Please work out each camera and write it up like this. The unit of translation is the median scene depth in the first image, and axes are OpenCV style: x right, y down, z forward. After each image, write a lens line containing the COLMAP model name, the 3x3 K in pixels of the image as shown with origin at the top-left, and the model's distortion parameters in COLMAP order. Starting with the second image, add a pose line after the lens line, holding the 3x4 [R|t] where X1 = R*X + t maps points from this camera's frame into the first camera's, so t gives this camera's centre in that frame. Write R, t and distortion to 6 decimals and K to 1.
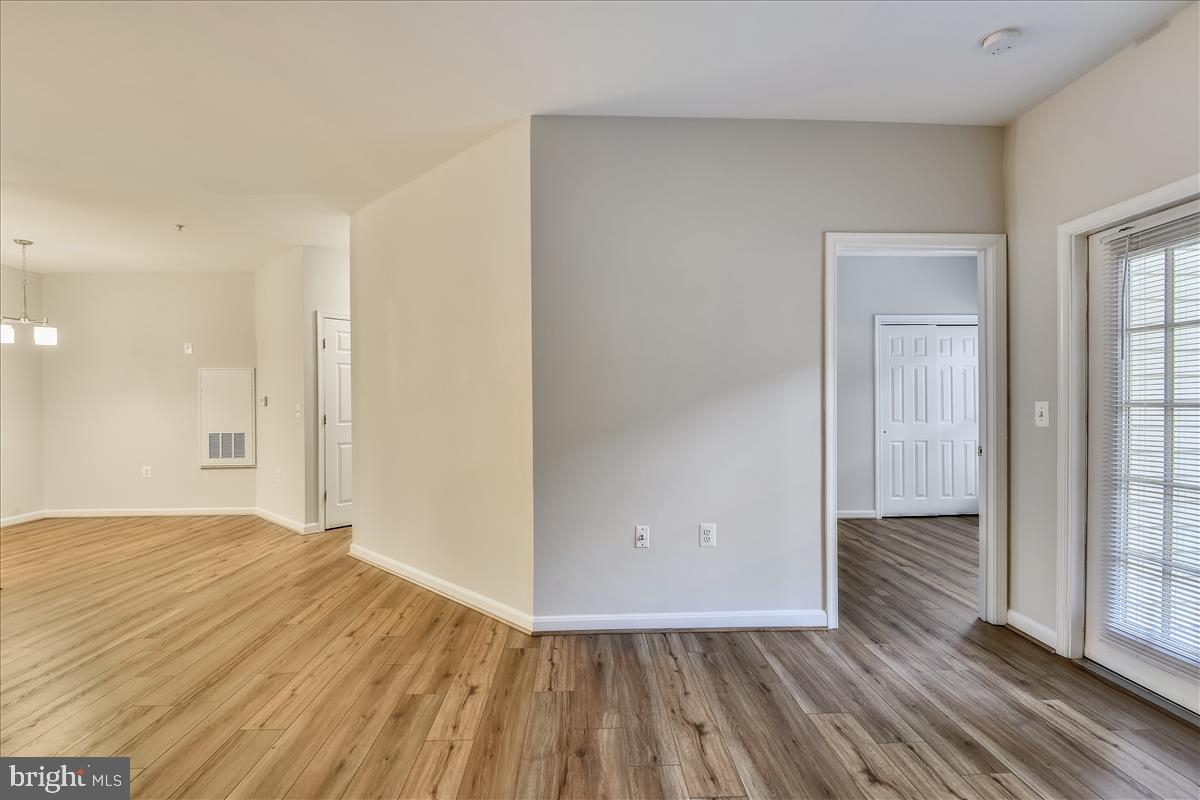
lens RADIAL K [[548.3, 0, 598.6], [0, 548.3, 404.1], [0, 0, 1]] dist [0.007579, -0.010300]
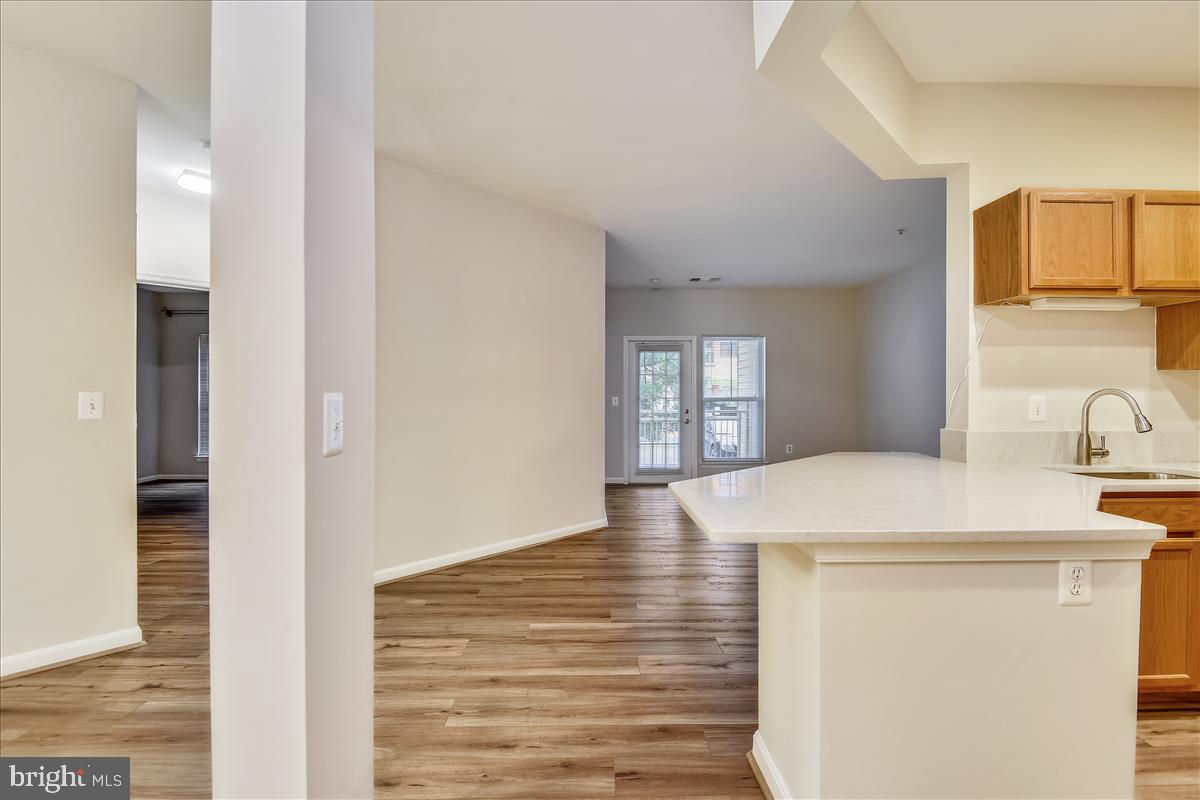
lens RADIAL K [[548.3, 0, 587.3], [0, 548.3, 397.2], [0, 0, 1]] dist [0.007579, -0.010300]
pose [[0.028933, 0.003875, 0.999574, -1.844319], [-0.004890, 0.999981, -0.003735, 0.010402], [-0.999569, -0.004780, 0.028952, 0.998811]]
